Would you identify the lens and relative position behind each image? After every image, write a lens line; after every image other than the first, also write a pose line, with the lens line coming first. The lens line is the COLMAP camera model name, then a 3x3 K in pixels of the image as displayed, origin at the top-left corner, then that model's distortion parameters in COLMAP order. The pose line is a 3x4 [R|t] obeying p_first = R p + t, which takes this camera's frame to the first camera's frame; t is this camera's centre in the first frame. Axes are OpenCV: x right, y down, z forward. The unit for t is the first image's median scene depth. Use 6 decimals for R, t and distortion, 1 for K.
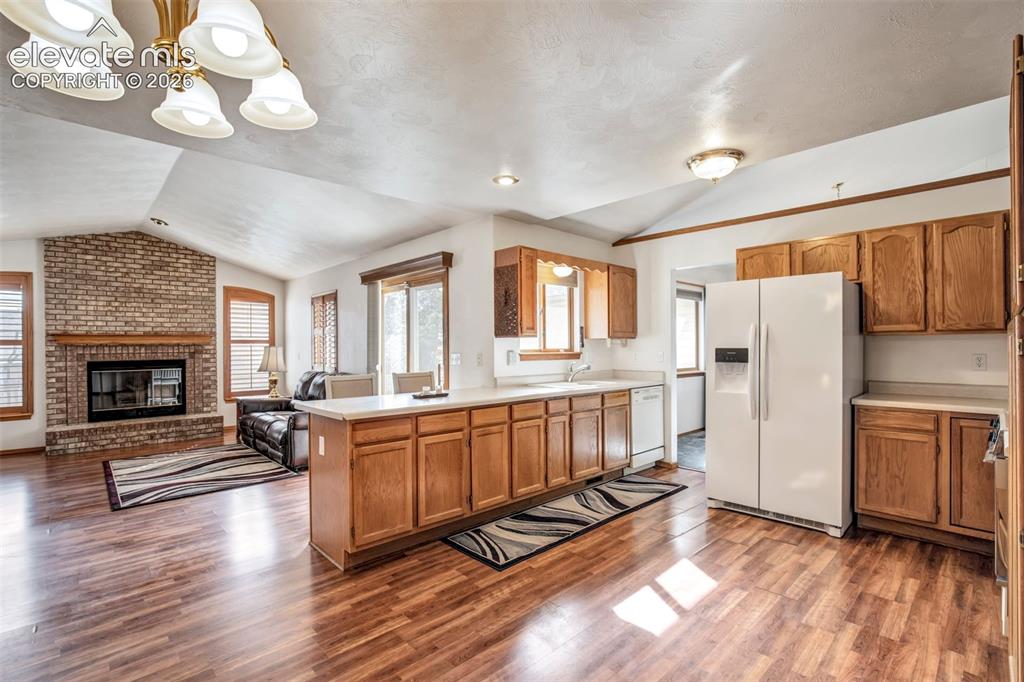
lens RADIAL K [[474.7, 0, 508.2], [0, 474.7, 346.7], [0, 0, 1]] dist [-0.017804, 0.006130]
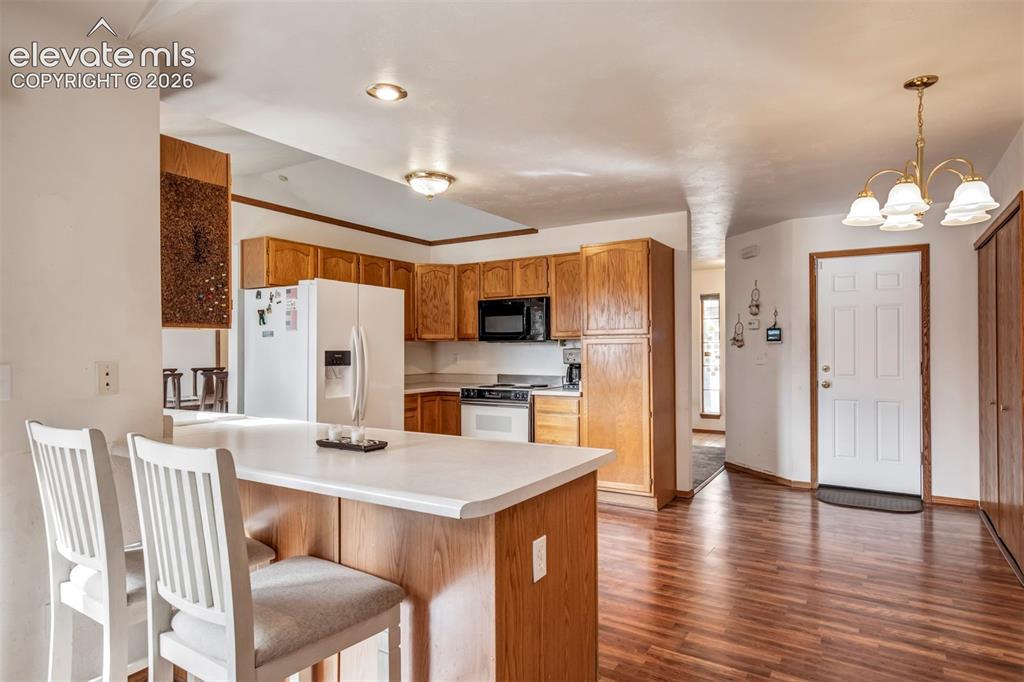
lens RADIAL K [[593.2, 0, 520.8], [0, 593.2, 344.9], [0, 0, 1]] dist [-0.010003, -0.000361]
pose [[-0.274043, 0.011680, 0.961646, -0.707776], [0.002444, 0.999931, -0.011448, 0.006137], [-0.961714, -0.000787, -0.274053, 0.886890]]
